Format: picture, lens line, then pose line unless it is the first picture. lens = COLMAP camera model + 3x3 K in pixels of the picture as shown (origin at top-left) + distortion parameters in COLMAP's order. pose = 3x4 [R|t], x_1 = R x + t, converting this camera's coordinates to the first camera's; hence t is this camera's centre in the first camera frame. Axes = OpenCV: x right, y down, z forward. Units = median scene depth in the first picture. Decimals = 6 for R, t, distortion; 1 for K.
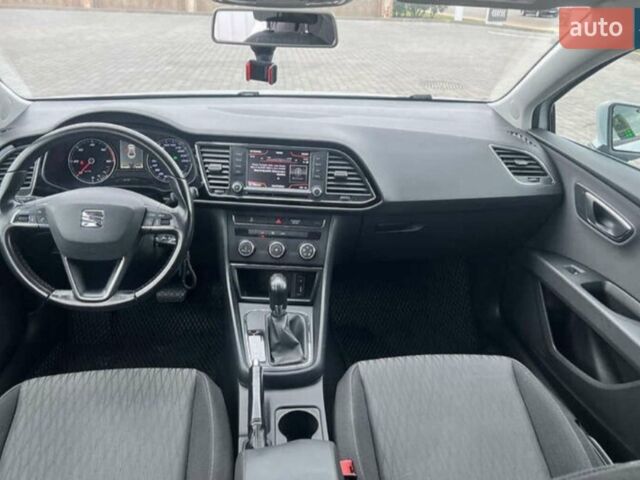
lens RADIAL K [[581.2, 0, 318.5], [0, 581.2, 218.5], [0, 0, 1]] dist [0.020985, -0.007250]
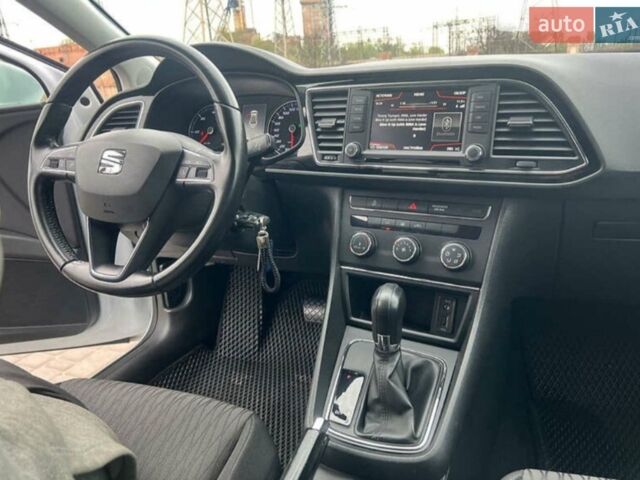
lens RADIAL K [[487.7, 0, 320.0], [0, 487.7, 240.0], [0, 0, 1]] dist [-0.000479, -0.008745]
pose [[0.868059, 0.064003, -0.492318, 0.109222], [-0.103909, 0.993114, -0.054106, 0.082642], [0.485465, 0.098123, 0.868732, 0.503967]]
